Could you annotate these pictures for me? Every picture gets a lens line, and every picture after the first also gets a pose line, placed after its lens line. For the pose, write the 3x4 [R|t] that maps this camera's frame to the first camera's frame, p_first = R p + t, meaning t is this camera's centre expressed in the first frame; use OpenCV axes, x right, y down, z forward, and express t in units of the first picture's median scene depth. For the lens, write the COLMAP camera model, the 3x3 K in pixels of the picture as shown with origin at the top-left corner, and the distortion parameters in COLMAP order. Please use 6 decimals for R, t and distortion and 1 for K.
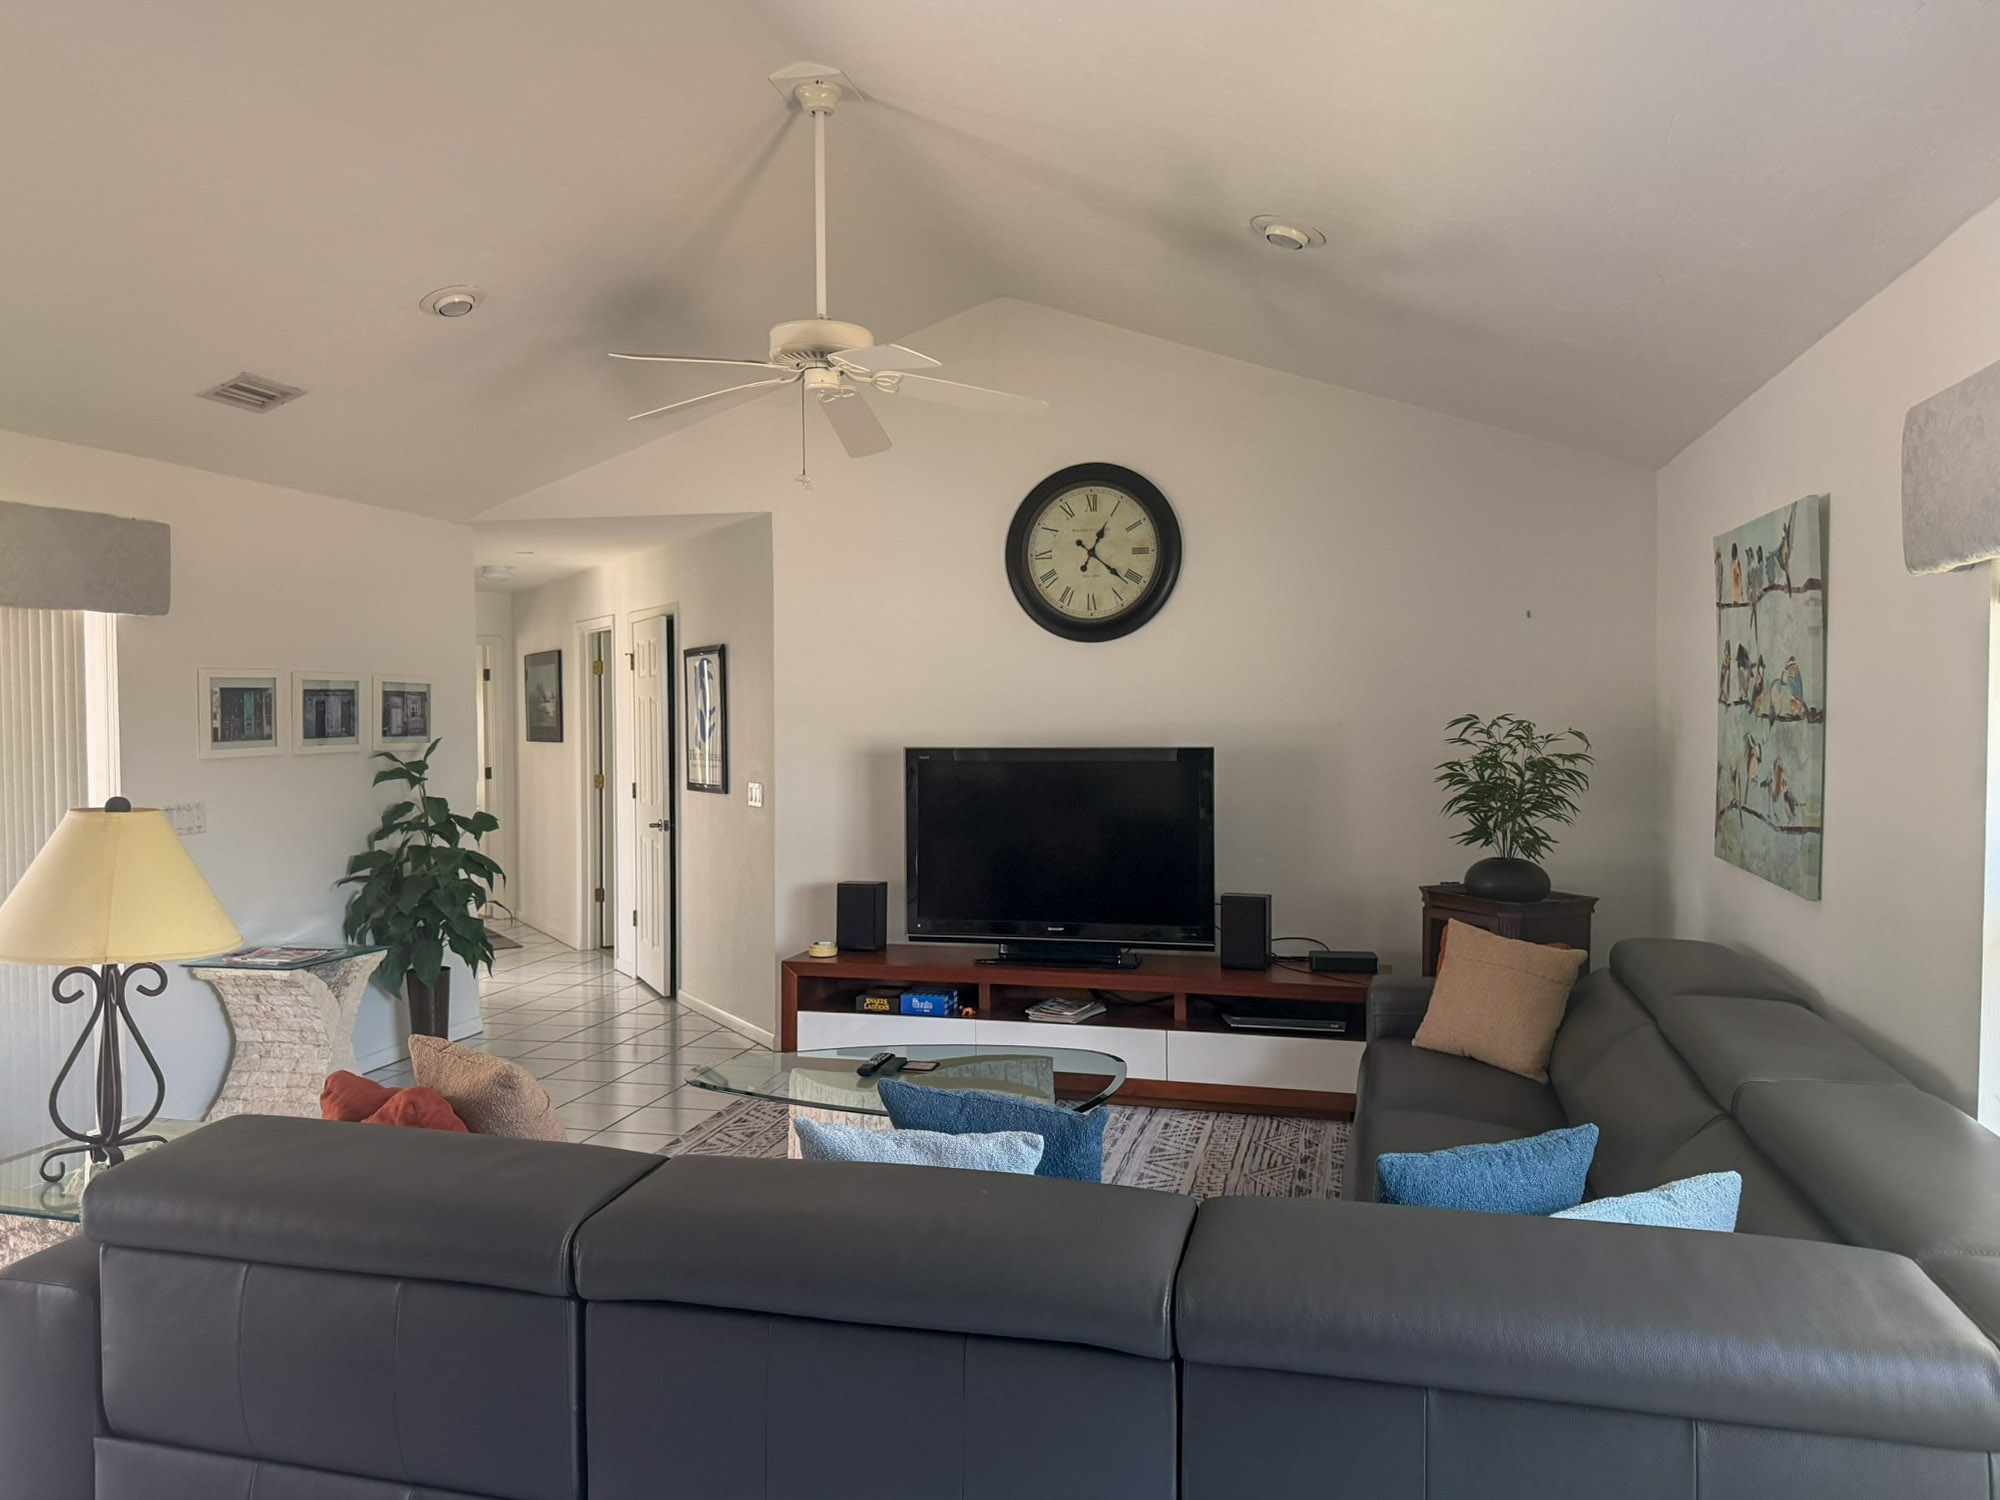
lens RADIAL K [[1408.3, 0, 998.0], [0, 1408.3, 757.0], [0, 0, 1]] dist [0.095452, -0.143674]
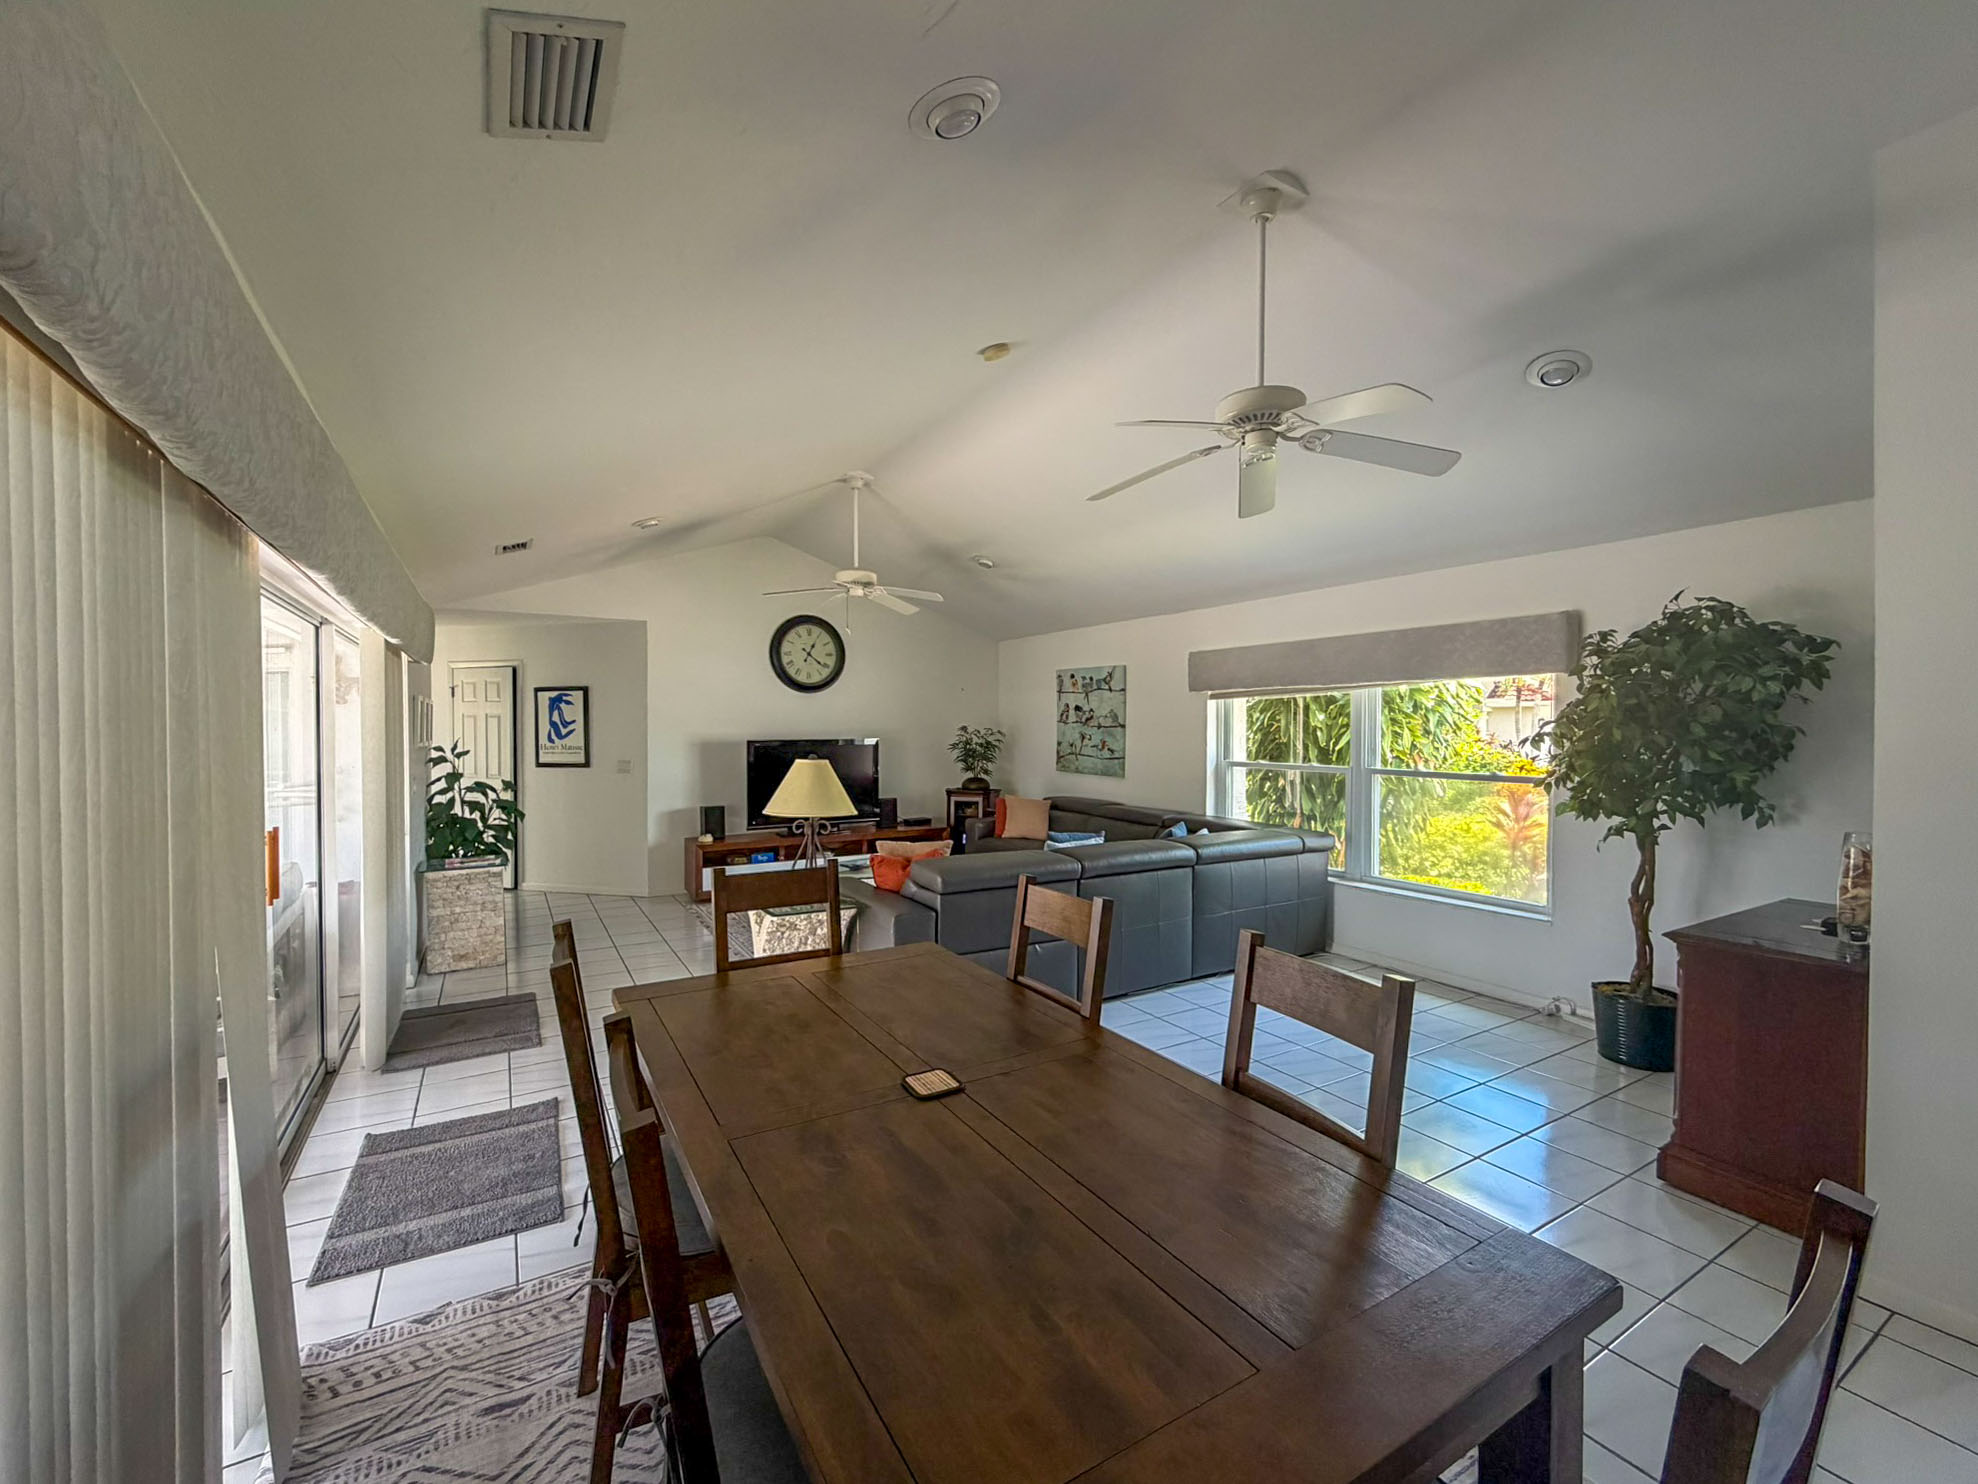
lens RADIAL K [[788.9, 0, 984.0], [0, 788.9, 738.5], [0, 0, 1]] dist [0.000803, 0.000225]
pose [[0.713374, -0.006879, 0.700750, -0.641871], [0.018835, 0.999779, -0.009359, 0.009165], [-0.700531, 0.019875, 0.713346, -0.107394]]
